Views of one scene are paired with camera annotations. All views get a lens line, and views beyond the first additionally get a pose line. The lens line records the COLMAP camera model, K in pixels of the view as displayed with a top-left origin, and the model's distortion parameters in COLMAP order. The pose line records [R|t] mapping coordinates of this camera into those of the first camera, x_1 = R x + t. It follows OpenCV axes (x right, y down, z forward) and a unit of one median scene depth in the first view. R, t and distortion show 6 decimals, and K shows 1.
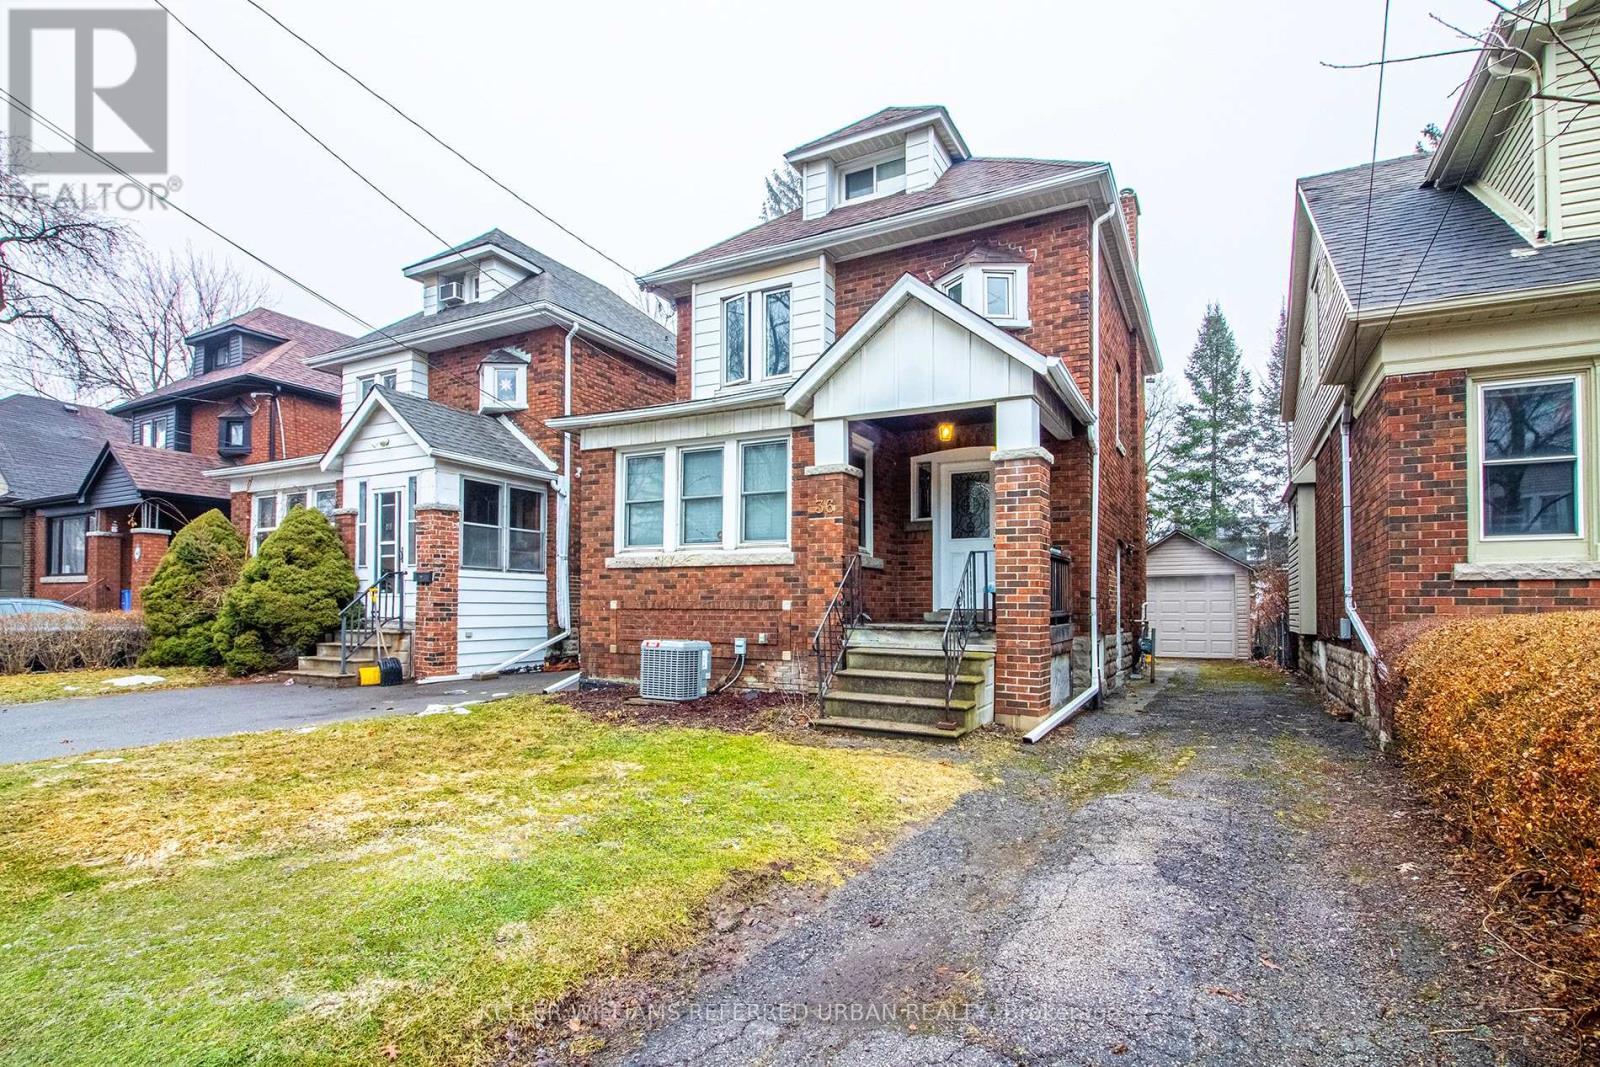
lens RADIAL K [[768.0, 0, 839.1], [0, 768.0, 516.3], [0, 0, 1]] dist [0.004954, -0.011751]
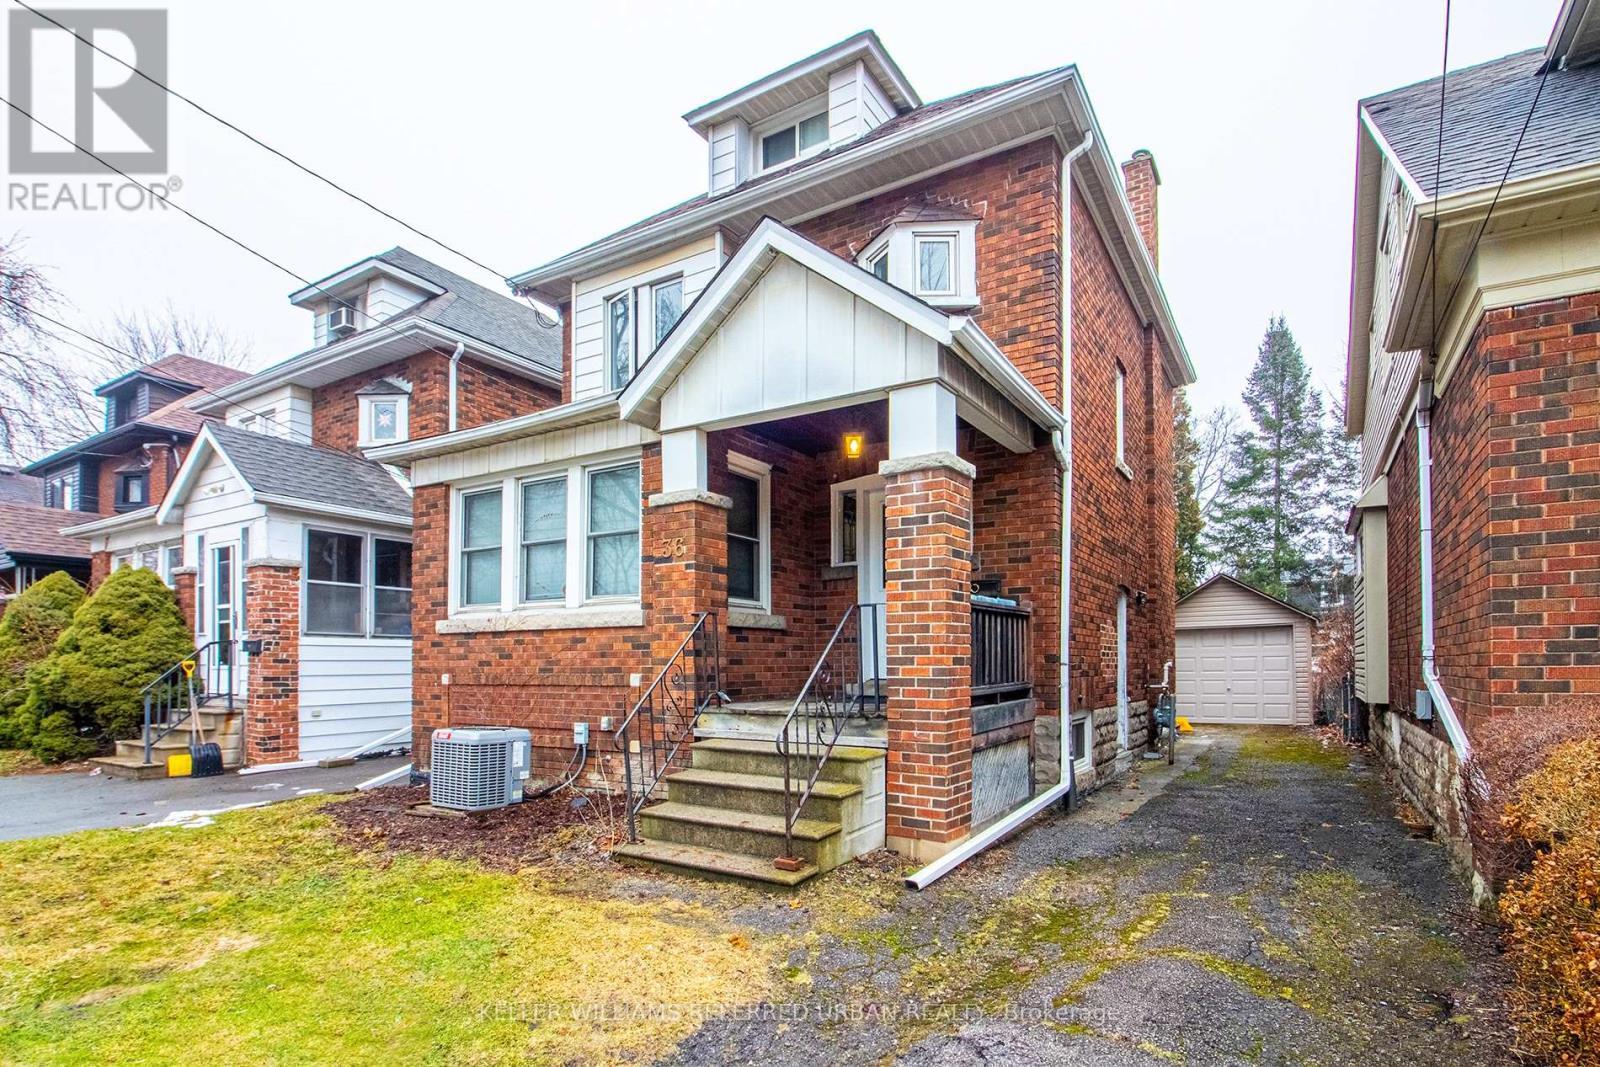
lens RADIAL K [[887.2, 0, 719.8], [0, 887.2, 590.9], [0, 0, 1]] dist [-0.000163, -0.005723]
pose [[0.995286, -0.019512, -0.095004, 0.075741], [0.022123, 0.999404, 0.026507, 0.005062], [0.094430, -0.028483, 0.995124, 0.106006]]
